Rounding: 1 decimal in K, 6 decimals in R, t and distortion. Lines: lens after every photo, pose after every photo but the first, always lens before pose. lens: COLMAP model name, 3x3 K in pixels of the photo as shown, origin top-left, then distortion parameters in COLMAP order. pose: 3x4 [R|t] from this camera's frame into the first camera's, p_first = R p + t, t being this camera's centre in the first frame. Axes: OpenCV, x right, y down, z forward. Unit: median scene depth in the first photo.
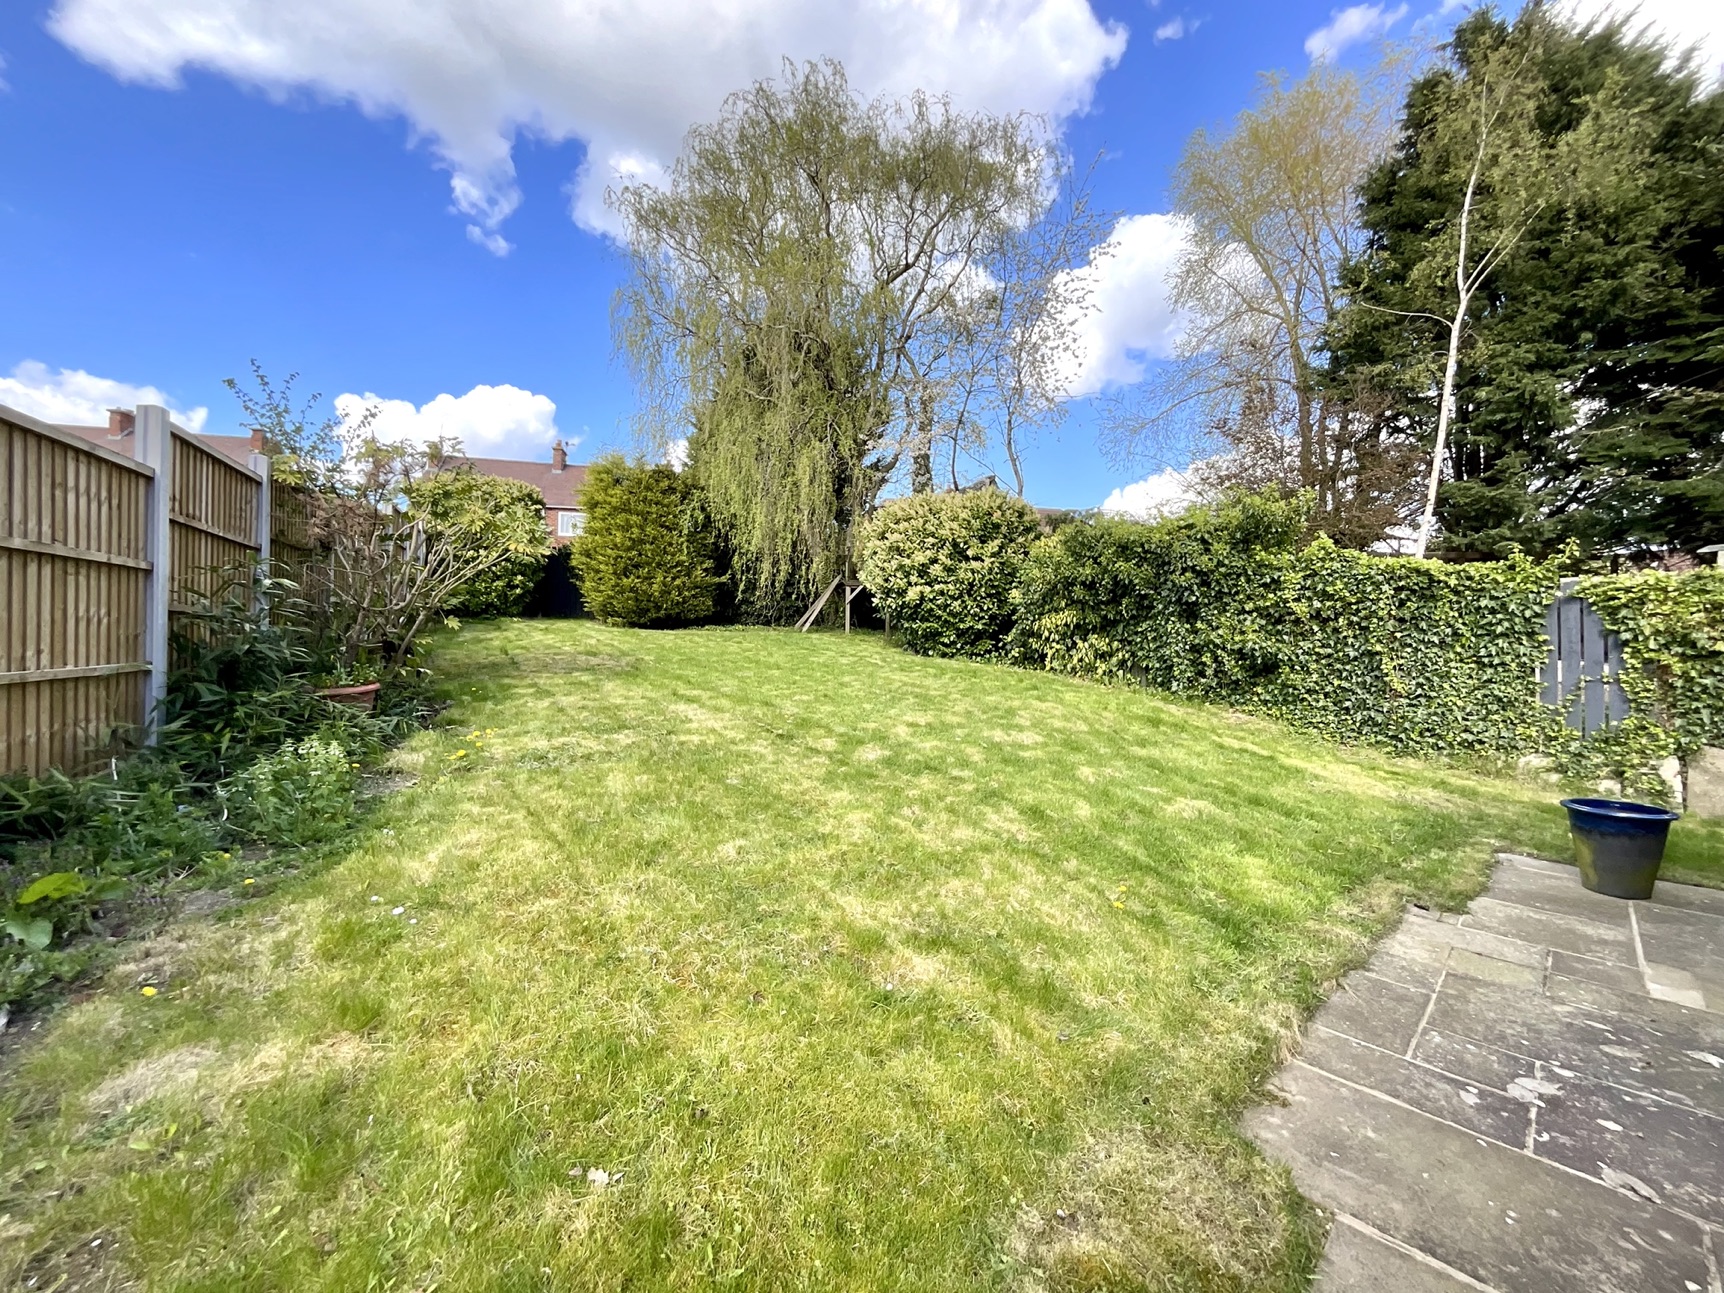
lens RADIAL K [[698.6, 0, 865.2], [0, 698.6, 646.3], [0, 0, 1]] dist [-0.003500, 0.001838]
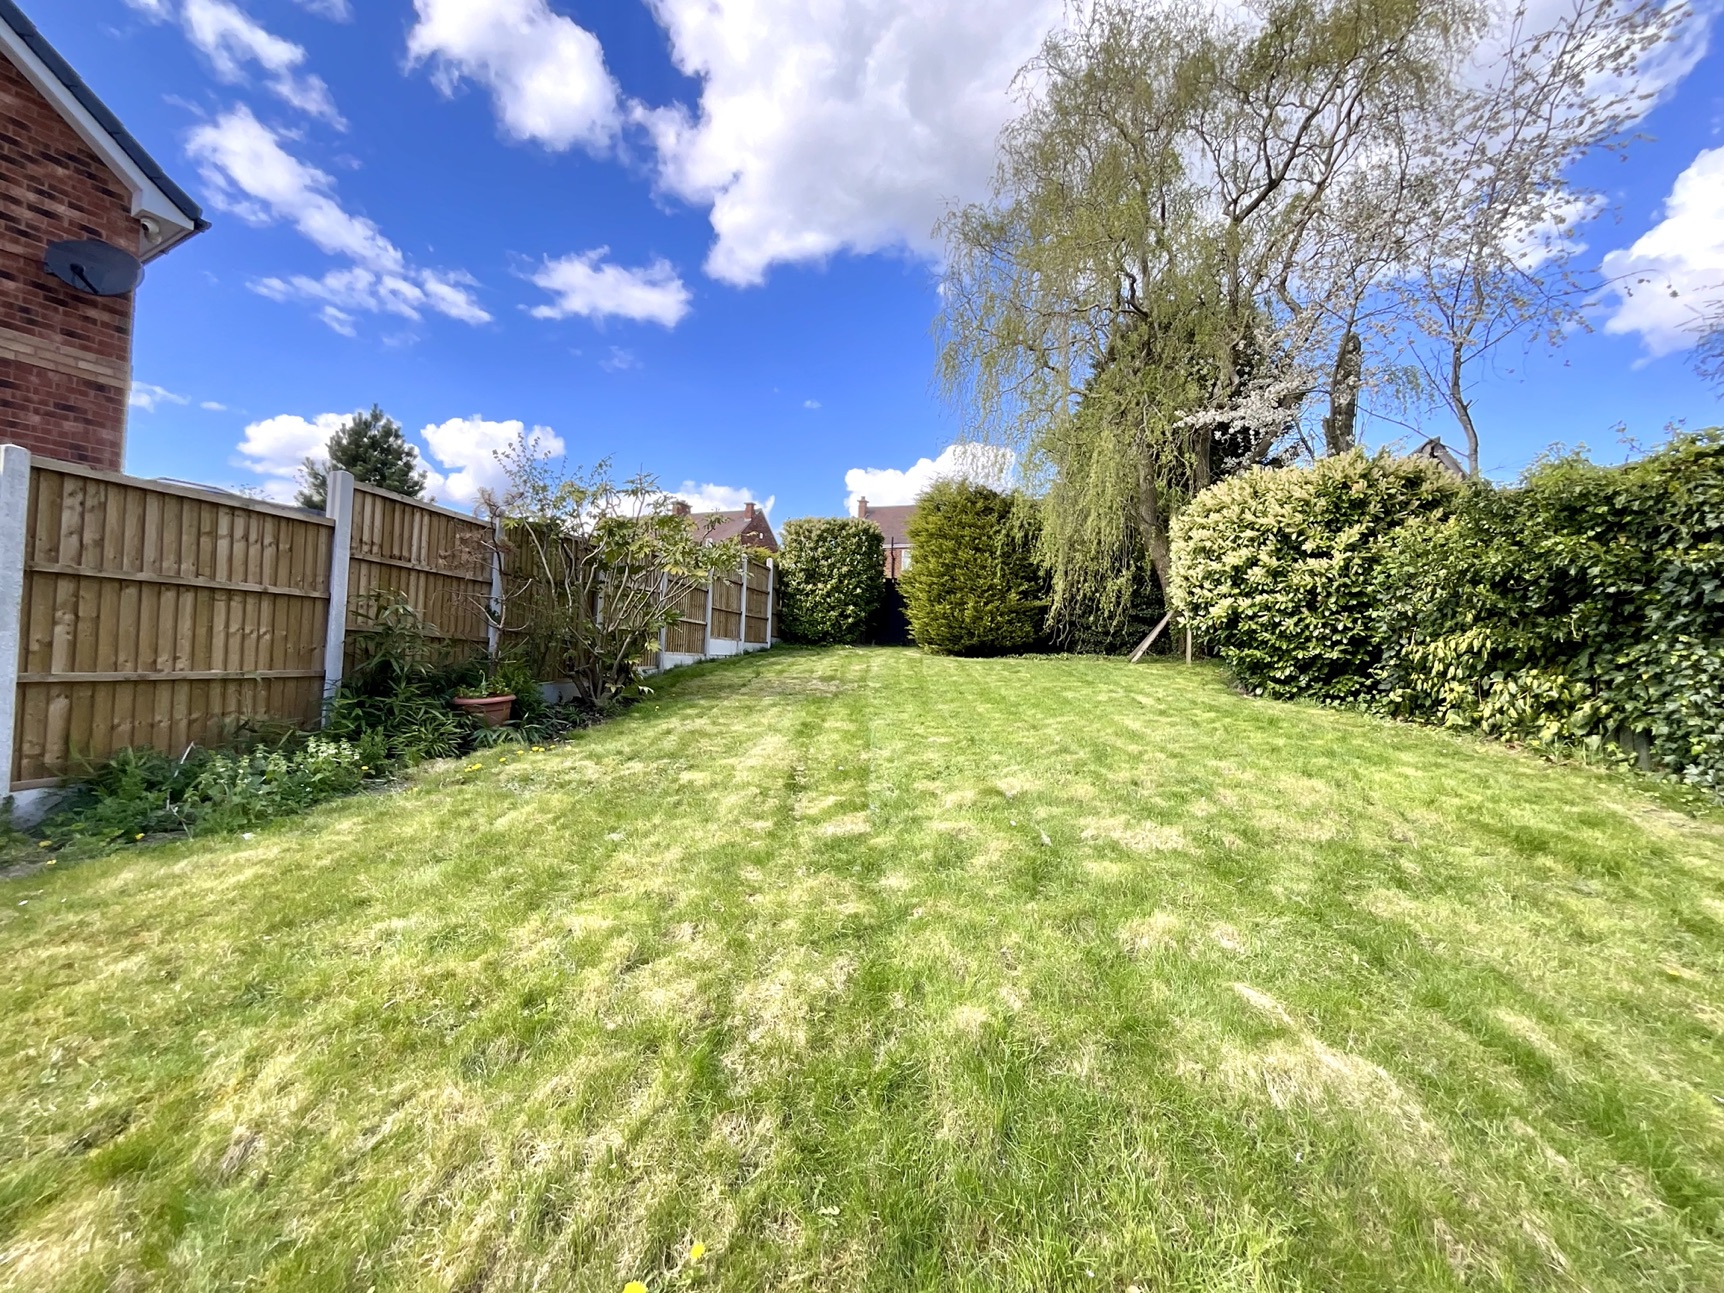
lens RADIAL K [[698.6, 0, 861.0], [0, 698.6, 649.5], [0, 0, 1]] dist [-0.003500, 0.001838]
pose [[0.812745, 0.002959, -0.582611, 0.190936], [-0.026620, 0.999131, -0.032061, -0.000152], [0.582010, 0.041567, 0.812118, 0.194710]]
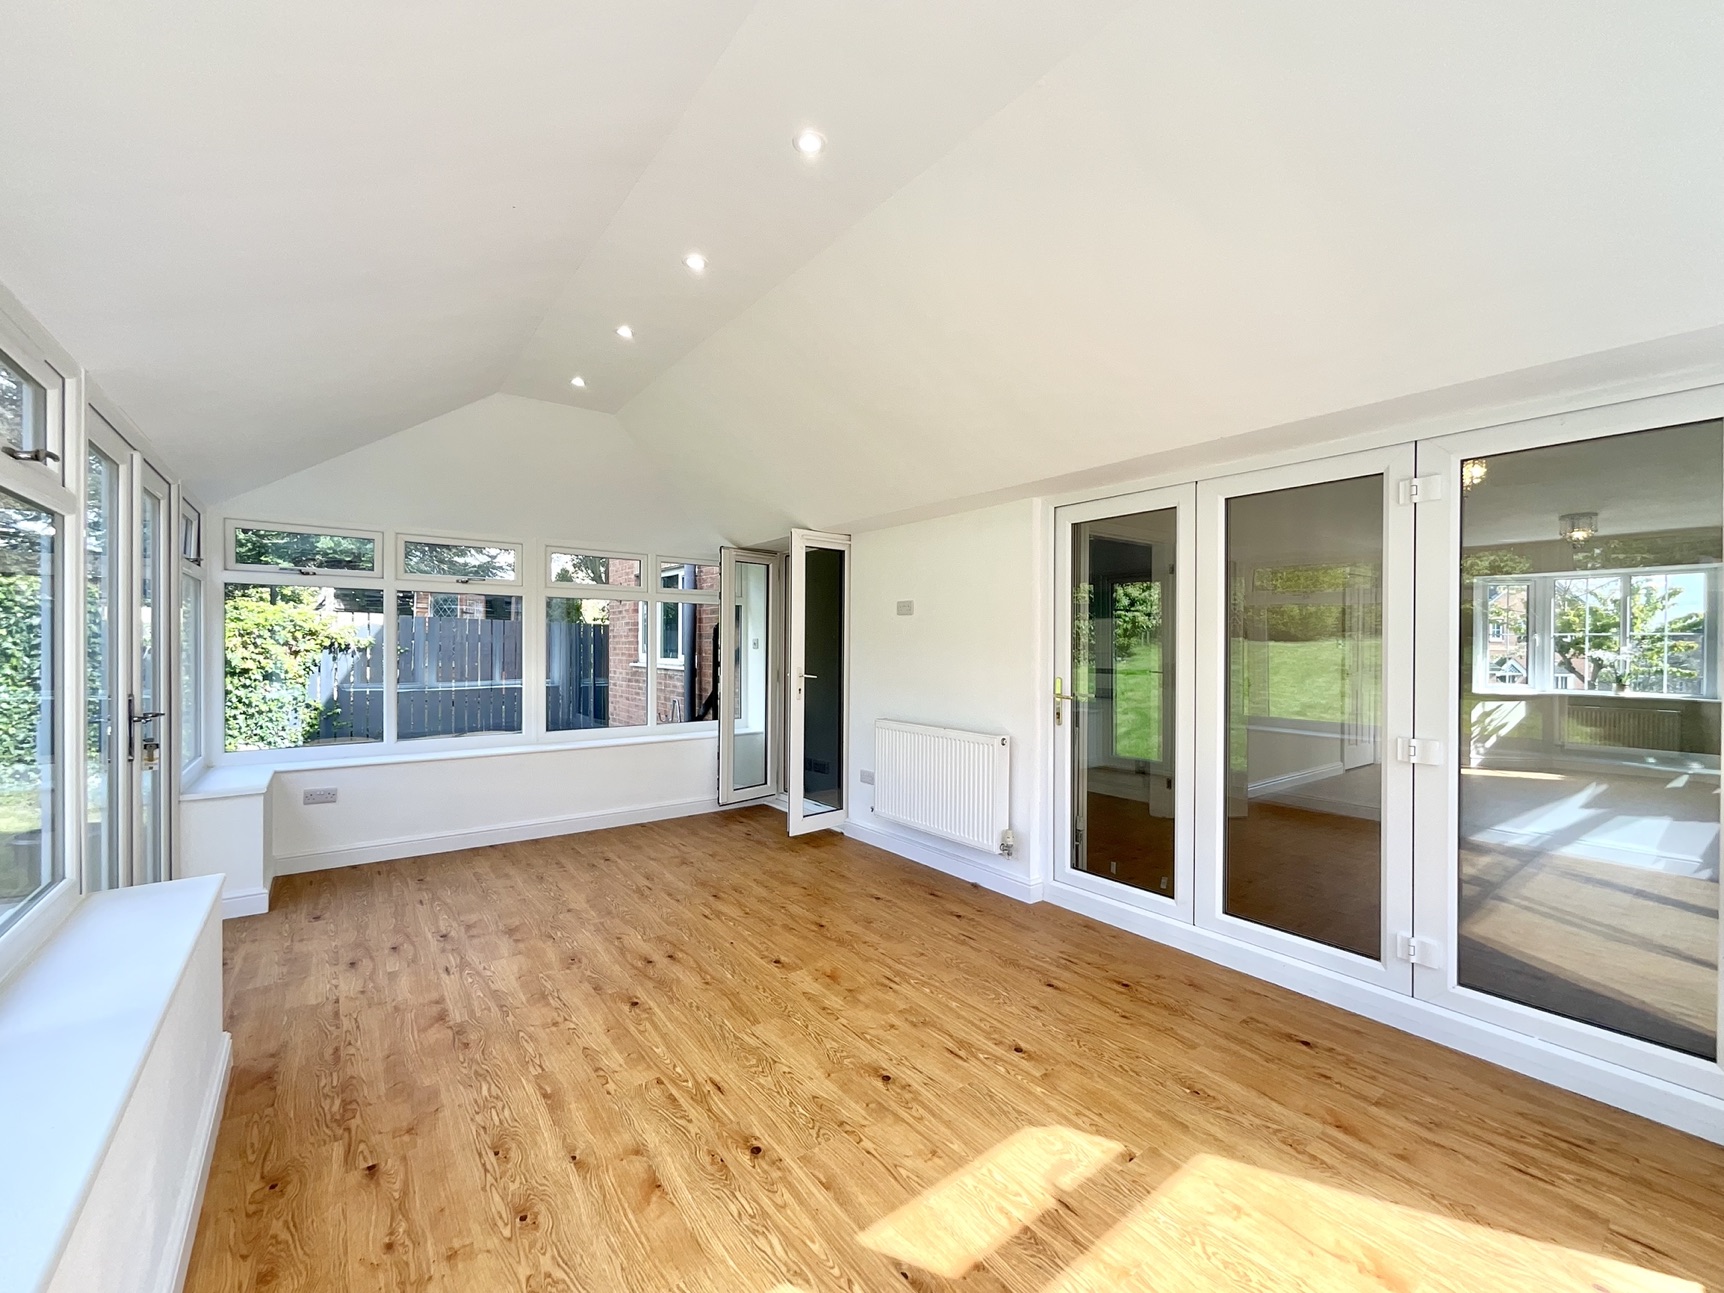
lens RADIAL K [[698.6, 0, 855.2], [0, 698.6, 648.4], [0, 0, 1]] dist [-0.003500, 0.001838]
pose [[0.136651, -0.014373, 0.990515, 0.065716], [-0.000397, 0.999894, 0.014564, -0.022676], [-0.990619, -0.002384, 0.136630, -0.118595]]
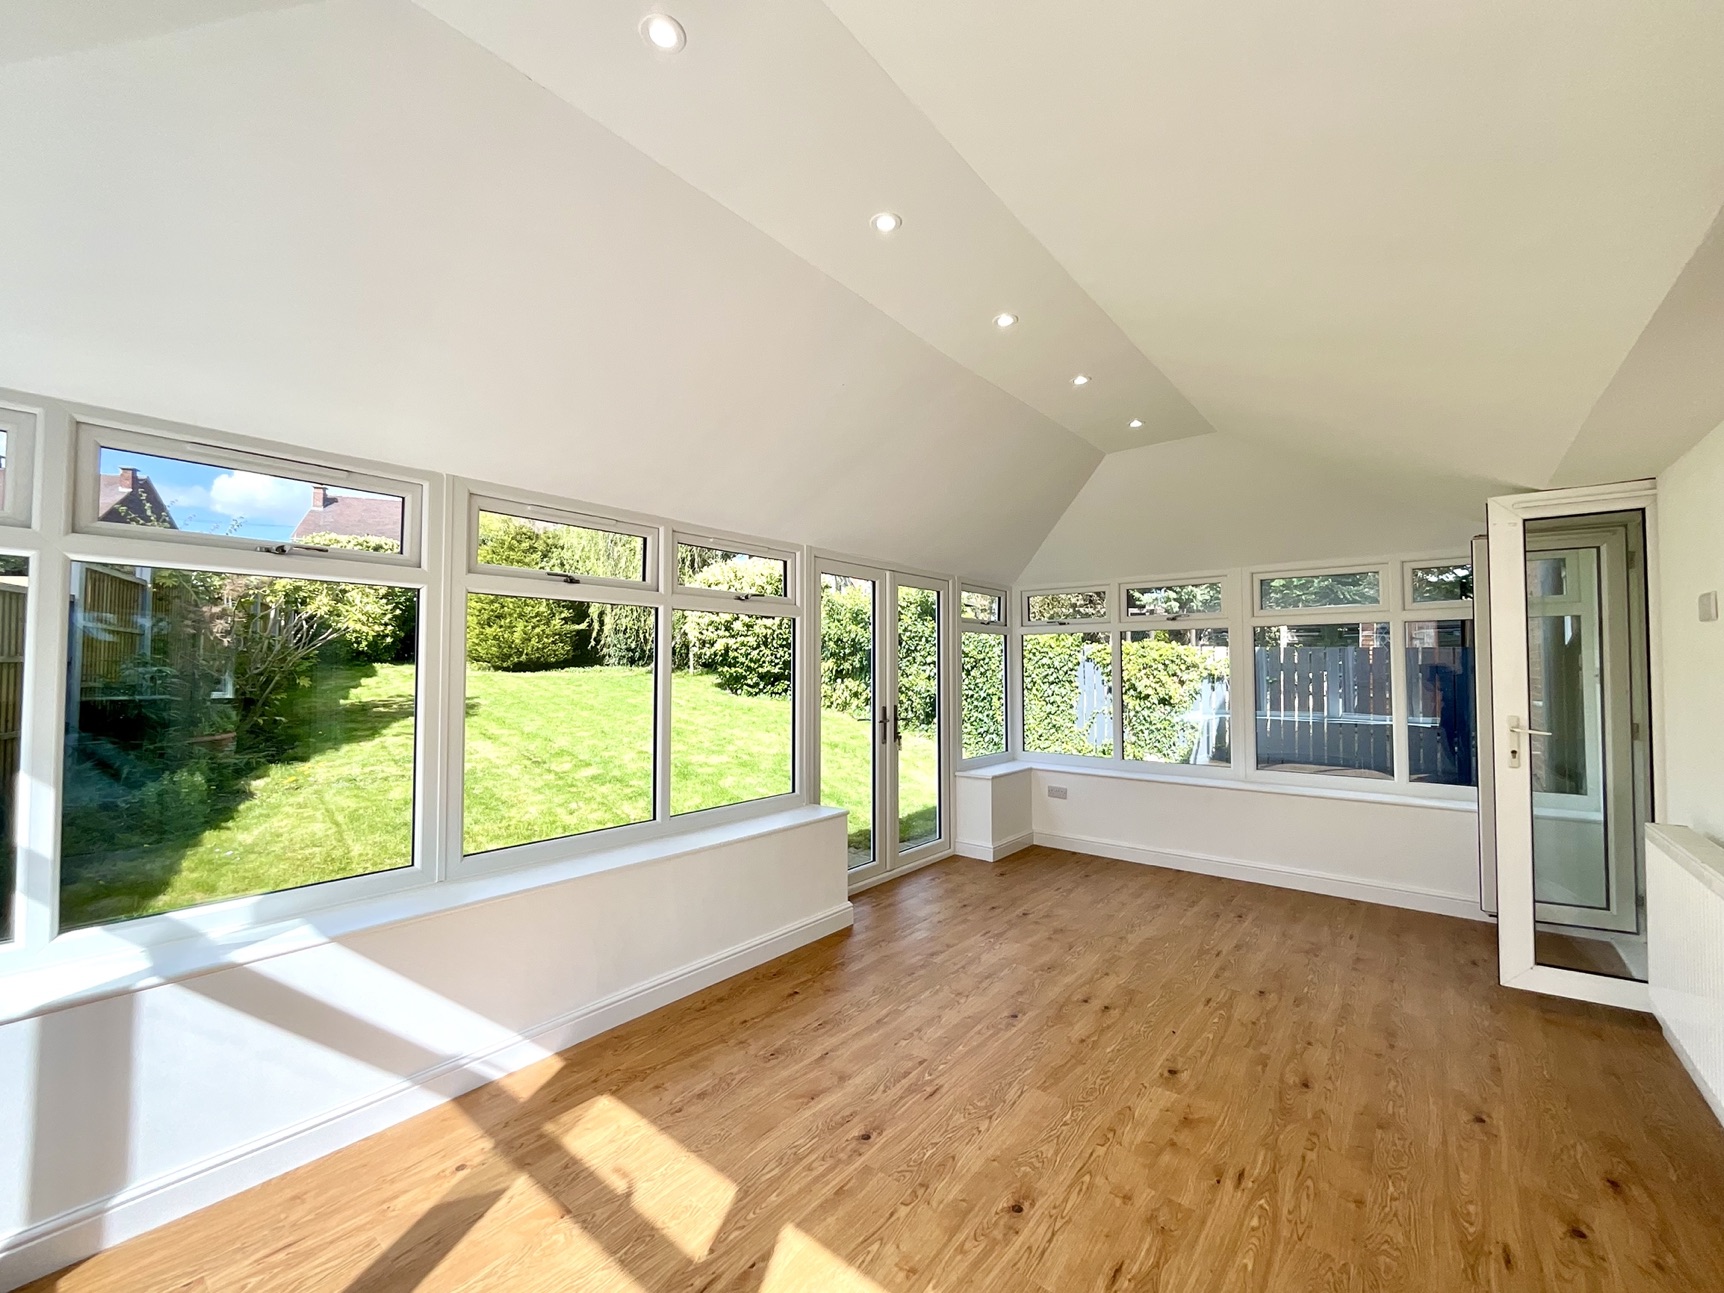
lens RADIAL K [[698.6, 0, 867.1], [0, 698.6, 647.1], [0, 0, 1]] dist [-0.003500, 0.001838]
pose [[0.994323, -0.008307, 0.106081, 0.199795], [0.012166, 0.999286, -0.035780, -0.024647], [-0.105708, 0.036867, 0.993714, -0.255374]]
